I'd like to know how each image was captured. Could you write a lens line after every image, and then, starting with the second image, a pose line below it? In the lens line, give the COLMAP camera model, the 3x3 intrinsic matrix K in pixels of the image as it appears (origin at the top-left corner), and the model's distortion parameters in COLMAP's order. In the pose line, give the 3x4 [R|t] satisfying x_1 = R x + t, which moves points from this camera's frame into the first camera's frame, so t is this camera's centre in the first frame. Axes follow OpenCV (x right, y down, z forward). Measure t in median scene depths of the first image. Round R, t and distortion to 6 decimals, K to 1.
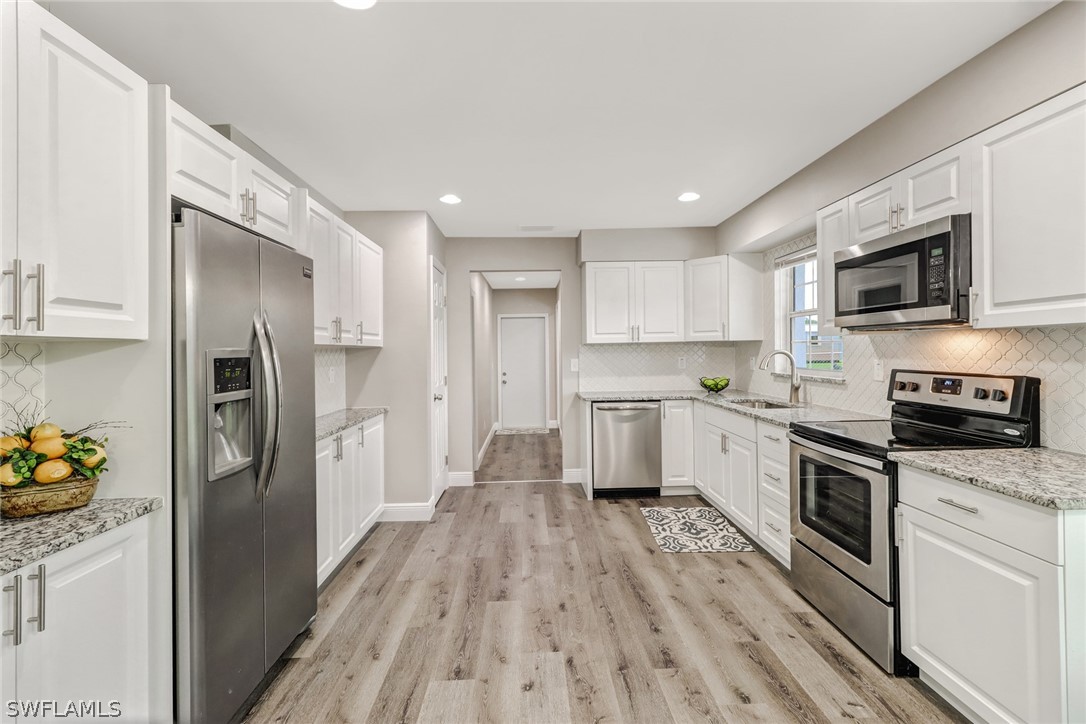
lens RADIAL K [[510.0, 0, 543.9], [0, 510.0, 352.3], [0, 0, 1]] dist [0.003582, -0.001805]
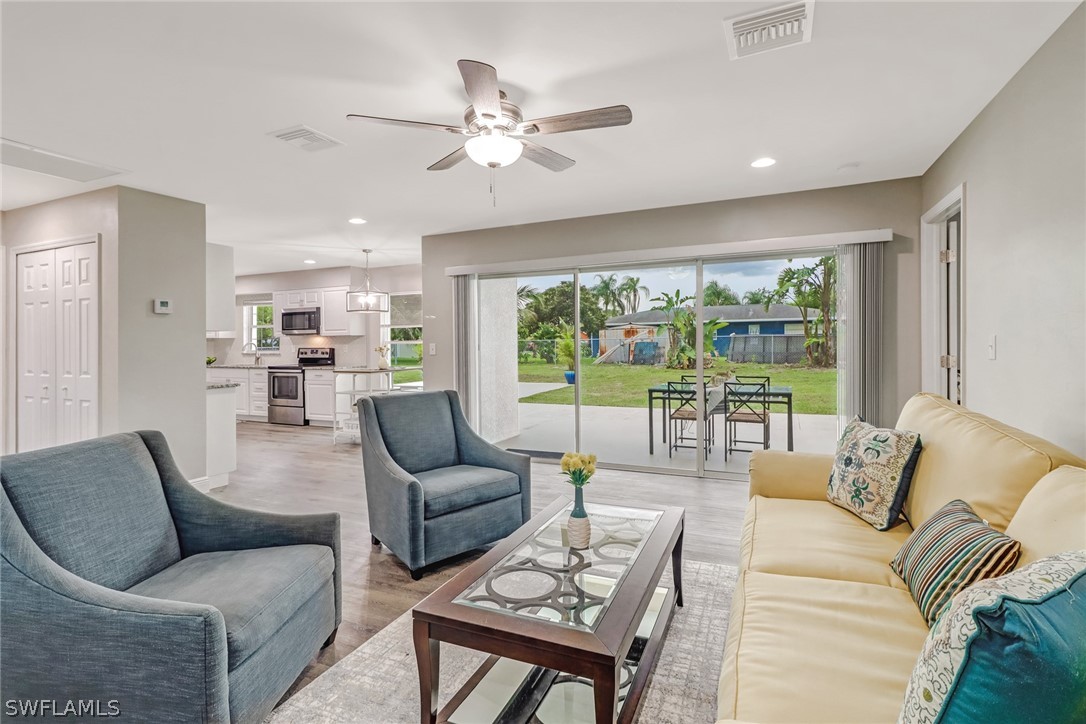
lens RADIAL K [[510.0, 0, 554.2], [0, 510.0, 341.4], [0, 0, 1]] dist [0.003582, -0.001805]
pose [[0.424886, 0.007517, 0.905216, -1.534517], [0.009070, 0.999880, -0.012561, 0.048098], [-0.905201, 0.013547, 0.424767, -1.804221]]
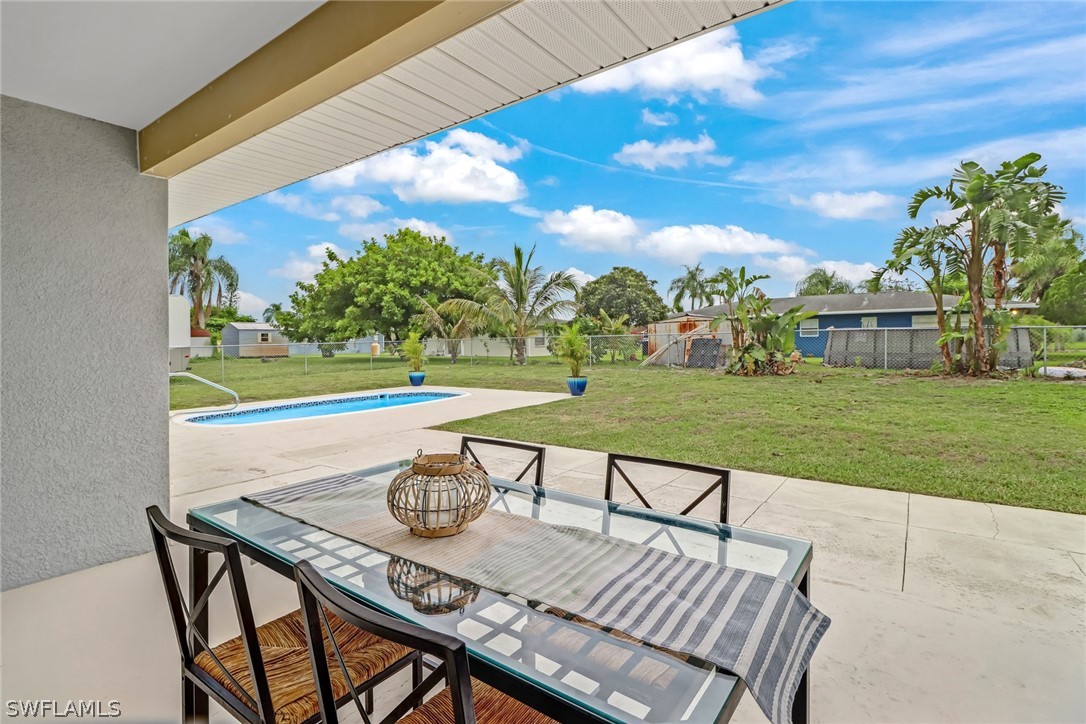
lens RADIAL K [[510.0, 0, 547.9], [0, 510.0, 339.2], [0, 0, 1]] dist [0.003582, -0.001805]
pose [[0.598829, 0.006562, 0.800850, 0.438098], [0.007158, 0.999883, -0.013545, 0.049414], [-0.800845, 0.013843, 0.598712, -1.879937]]
